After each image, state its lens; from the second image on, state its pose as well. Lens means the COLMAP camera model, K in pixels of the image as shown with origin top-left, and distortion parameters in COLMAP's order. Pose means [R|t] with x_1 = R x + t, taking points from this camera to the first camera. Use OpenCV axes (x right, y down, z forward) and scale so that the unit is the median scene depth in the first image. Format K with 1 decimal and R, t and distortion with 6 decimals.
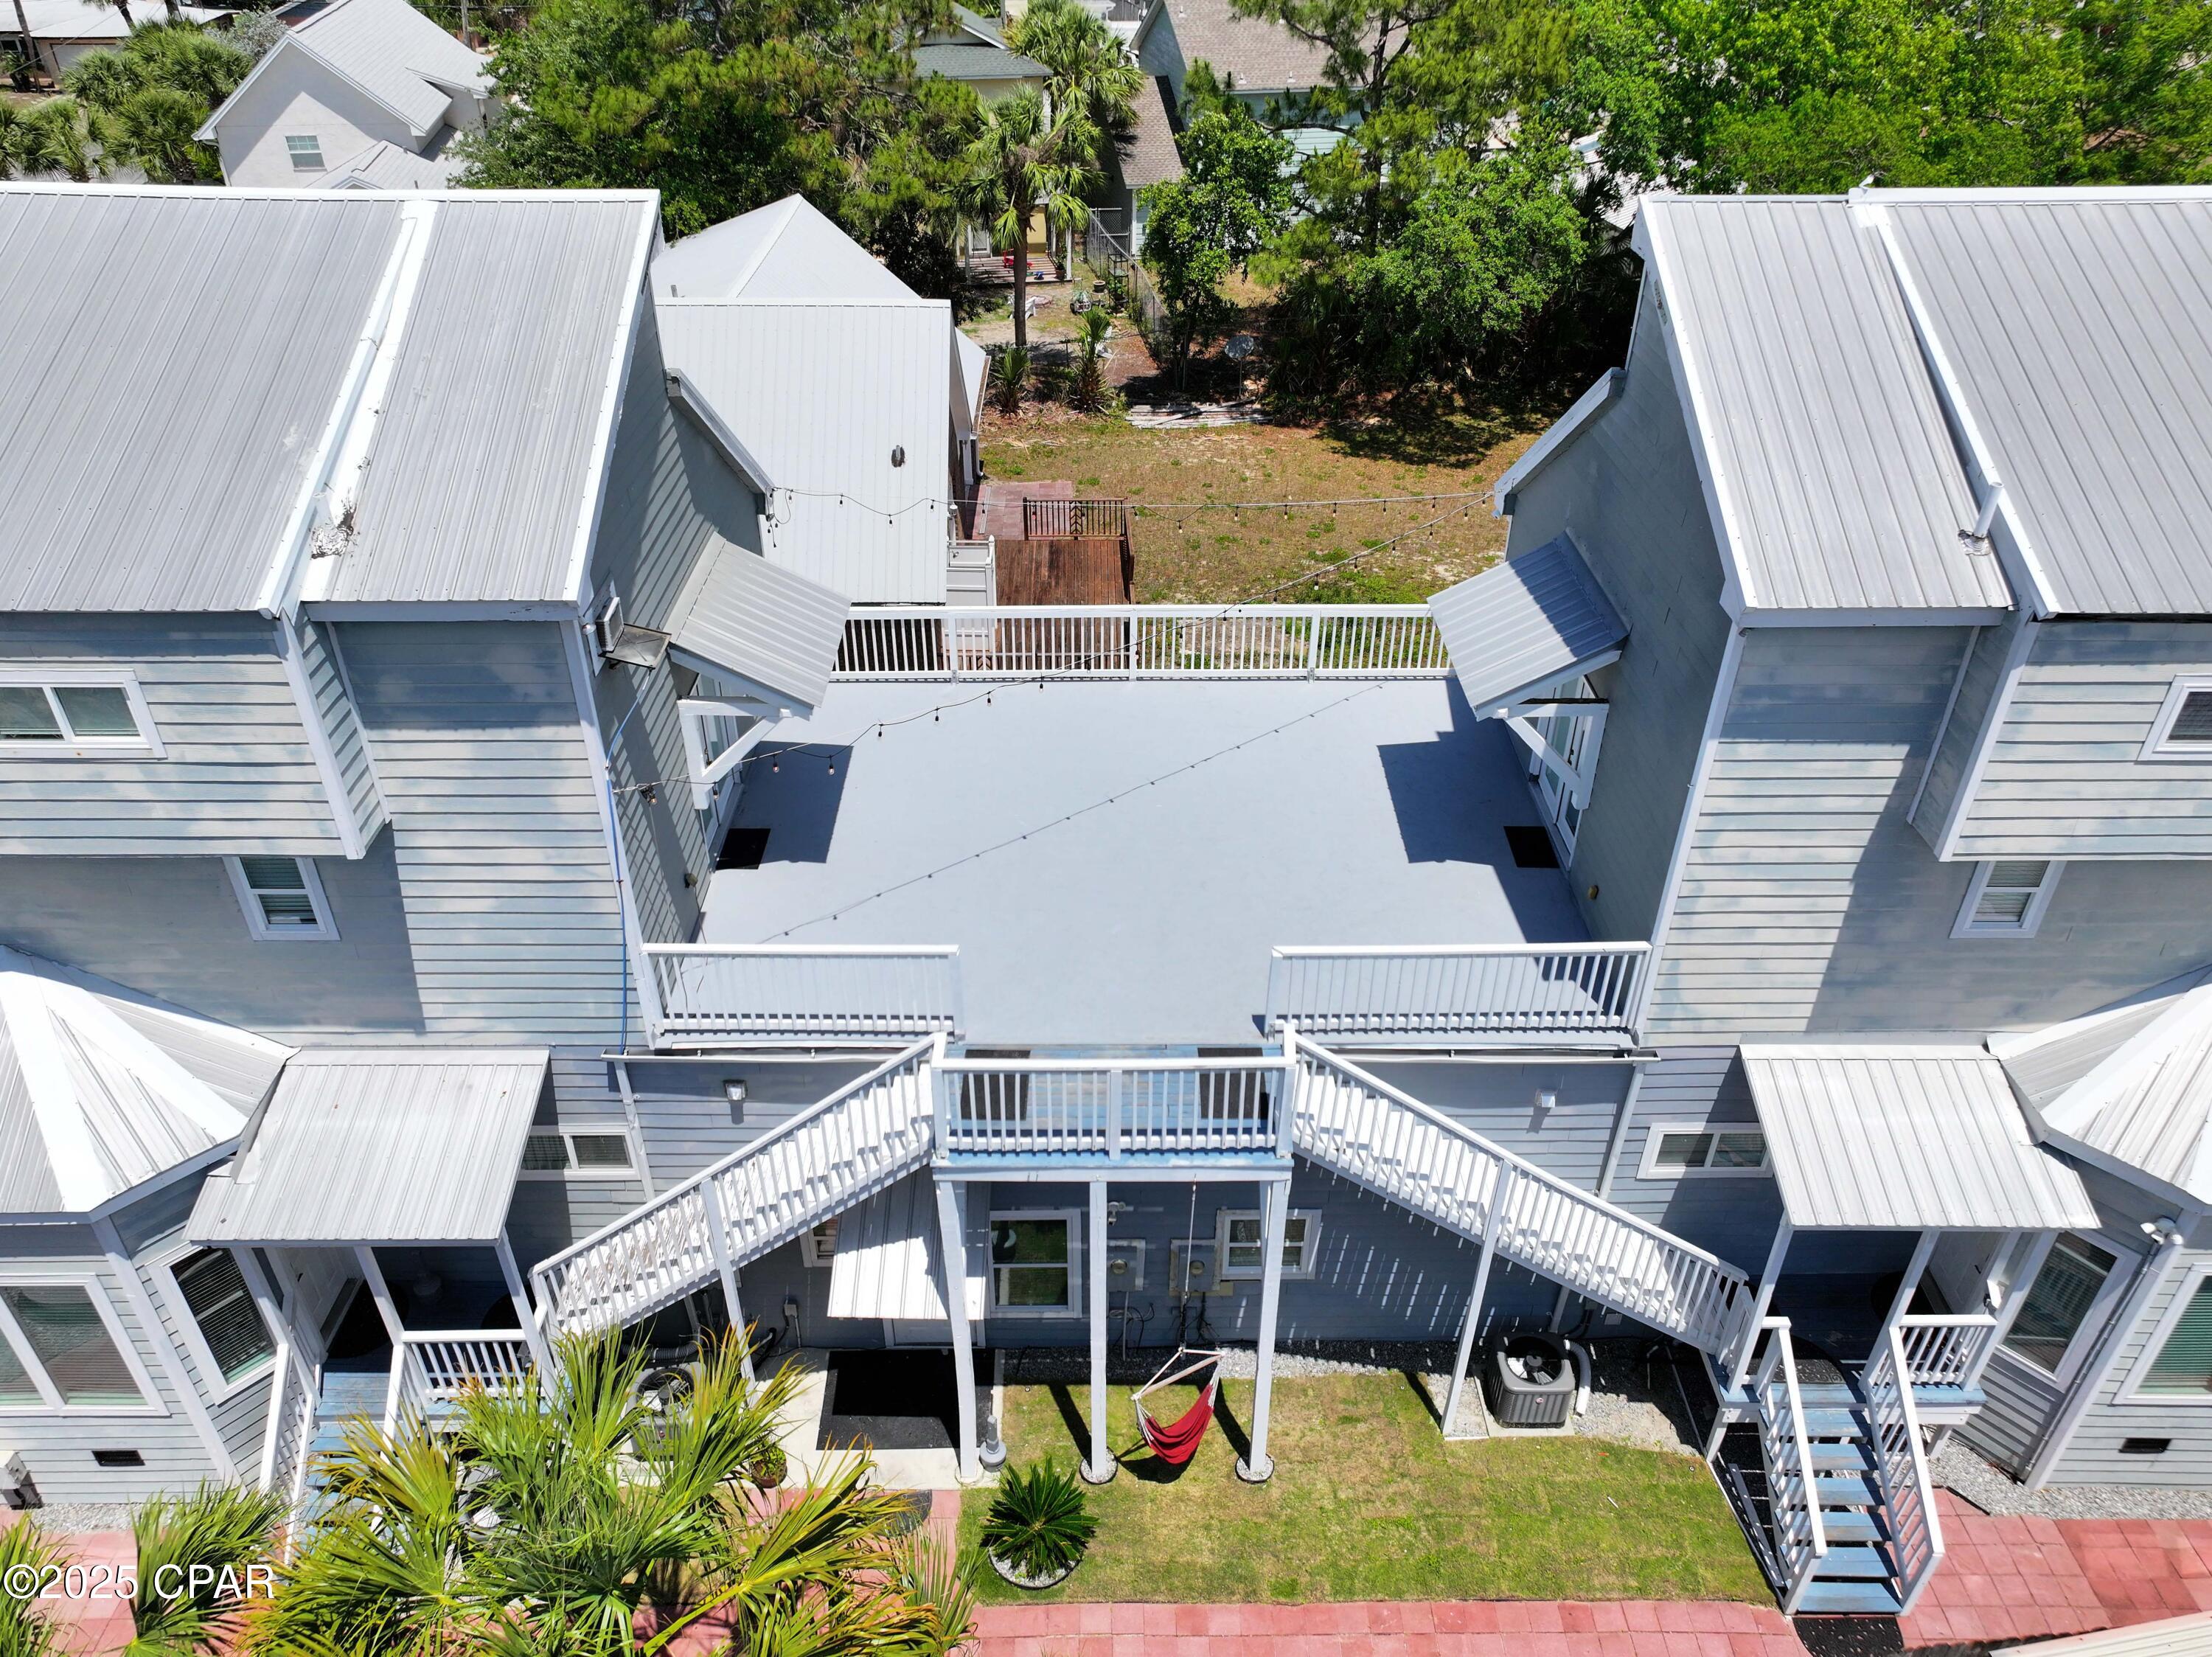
lens RADIAL K [[1568.8, 0, 1106.0], [0, 1568.8, 828.5], [0, 0, 1]] dist [-0.005529, 0.014267]
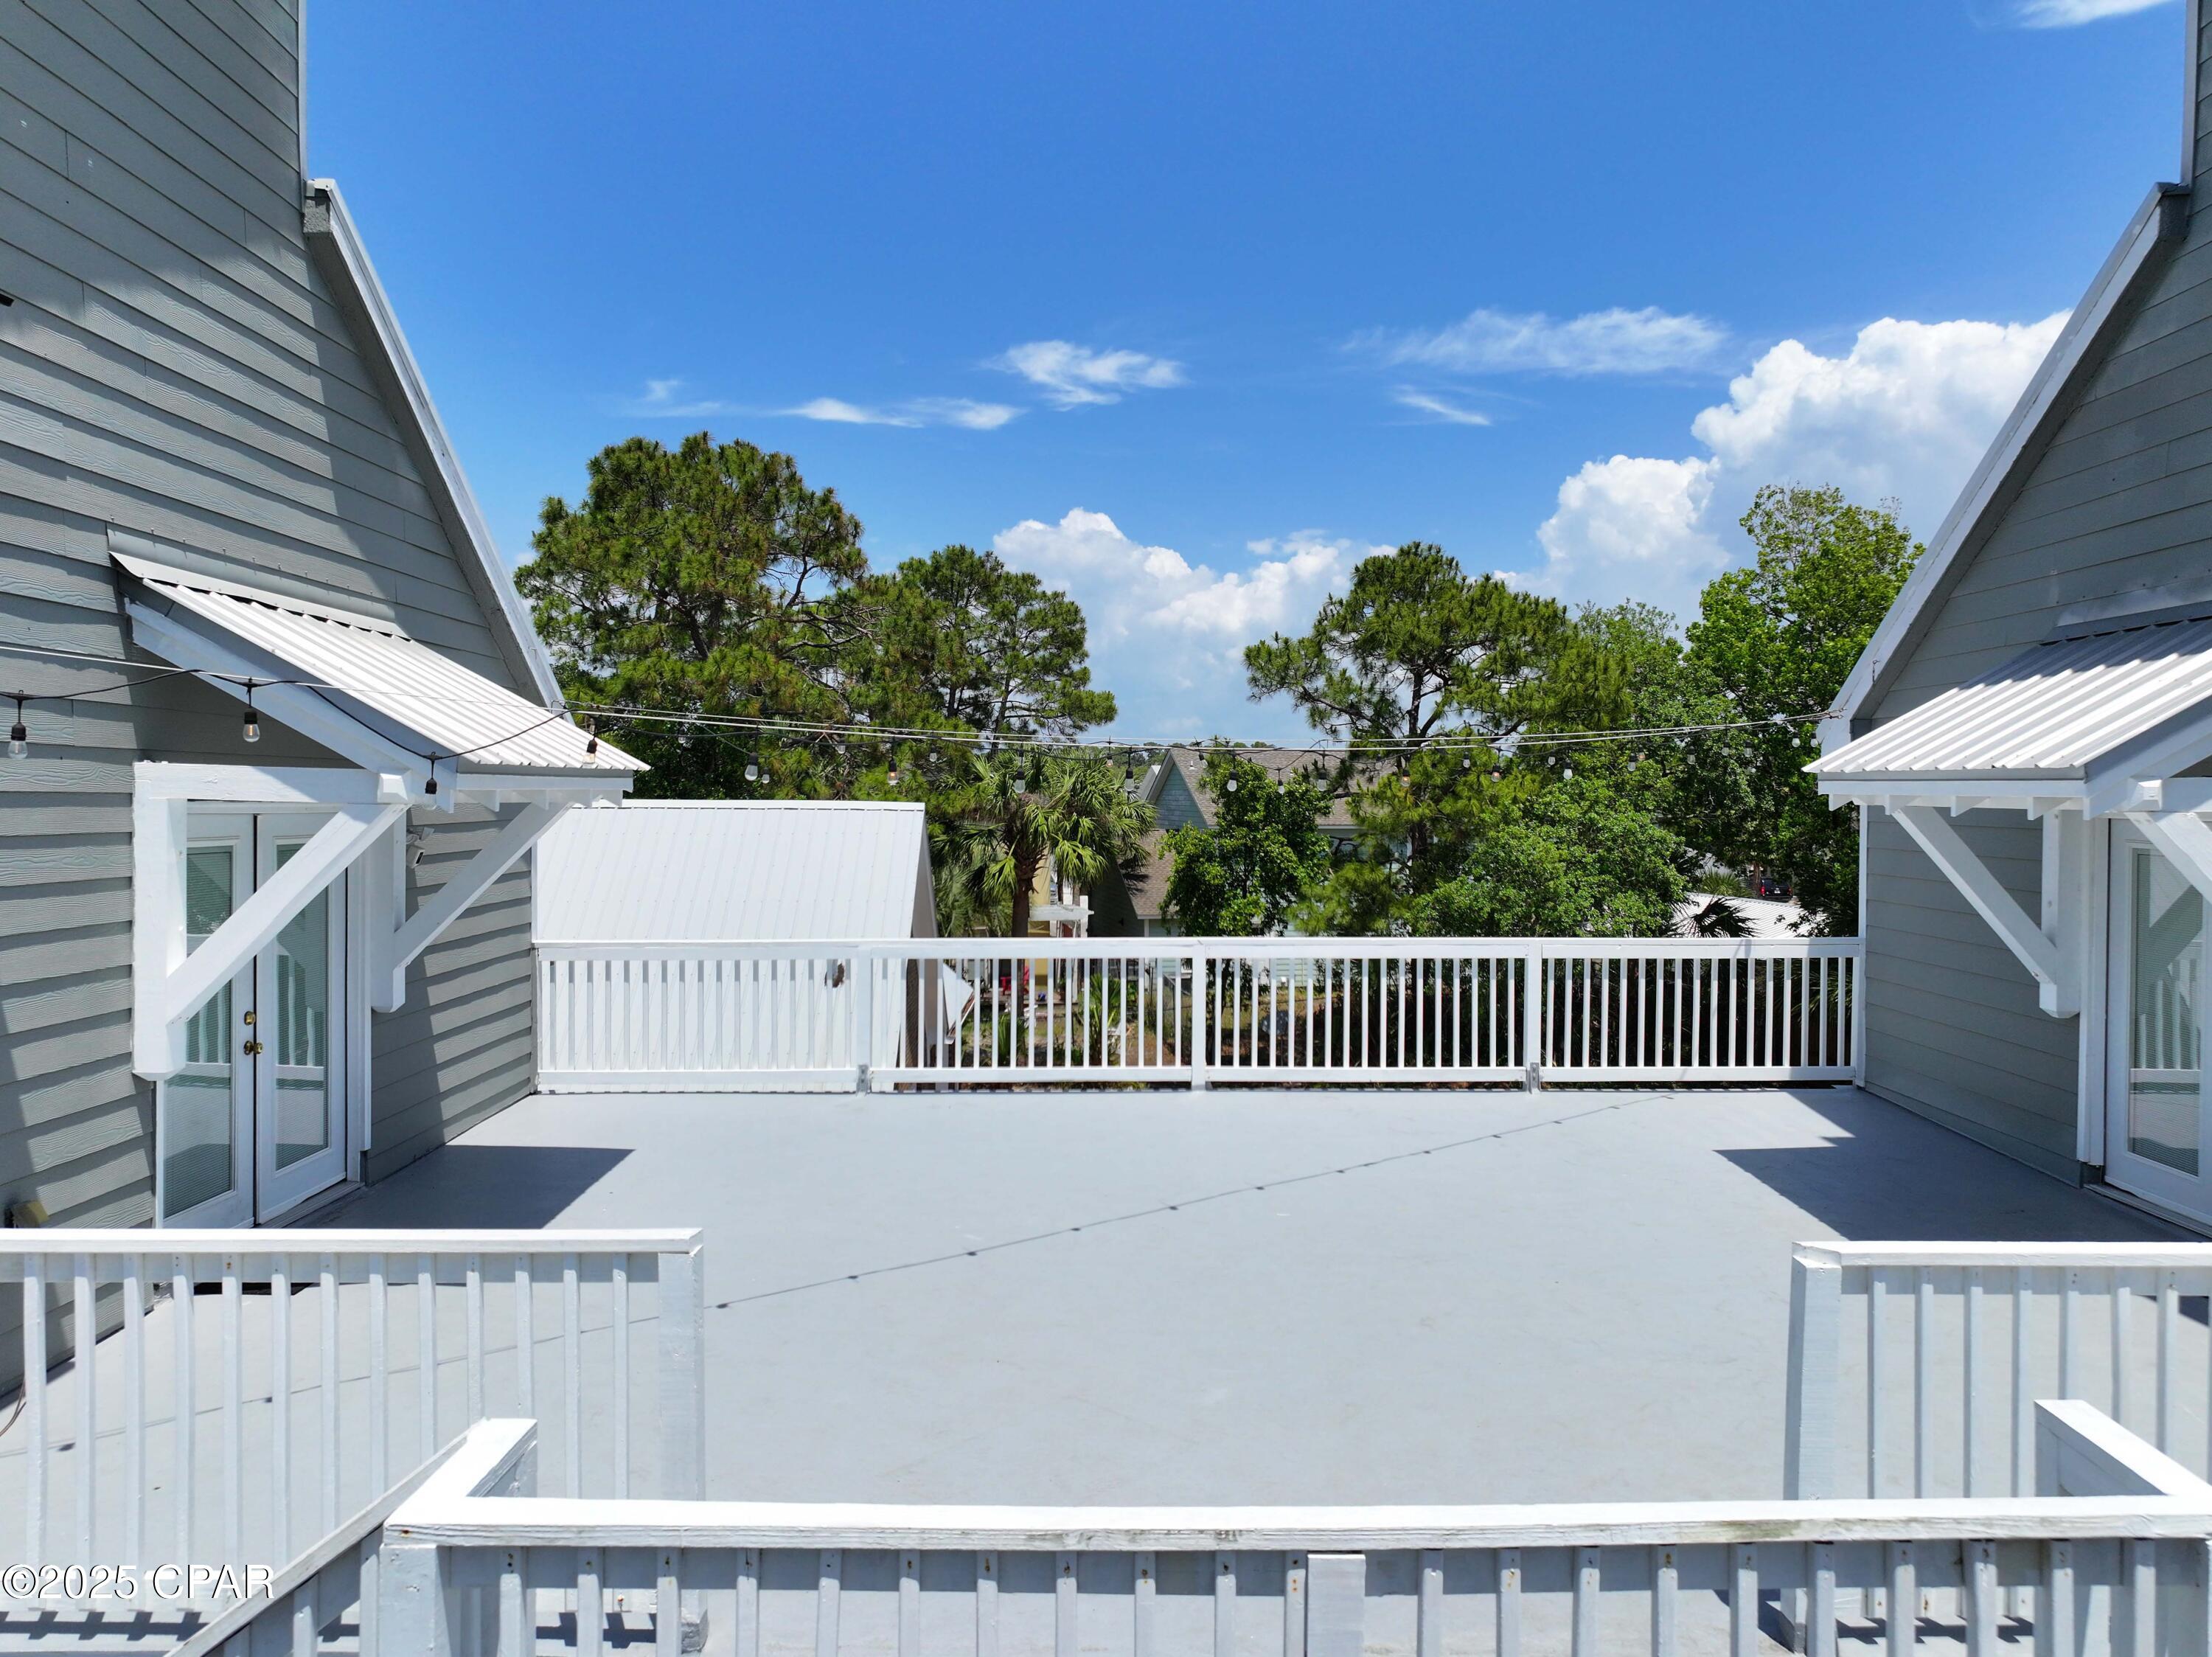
lens RADIAL K [[1568.8, 0, 1106.0], [0, 1568.8, 828.5], [0, 0, 1]] dist [-0.005529, 0.014267]
pose [[0.999998, 0.001916, -0.000419, -0.008099], [-0.001838, 0.841414, -0.540389, 0.067541], [-0.000682, 0.540388, 0.841415, 0.285664]]
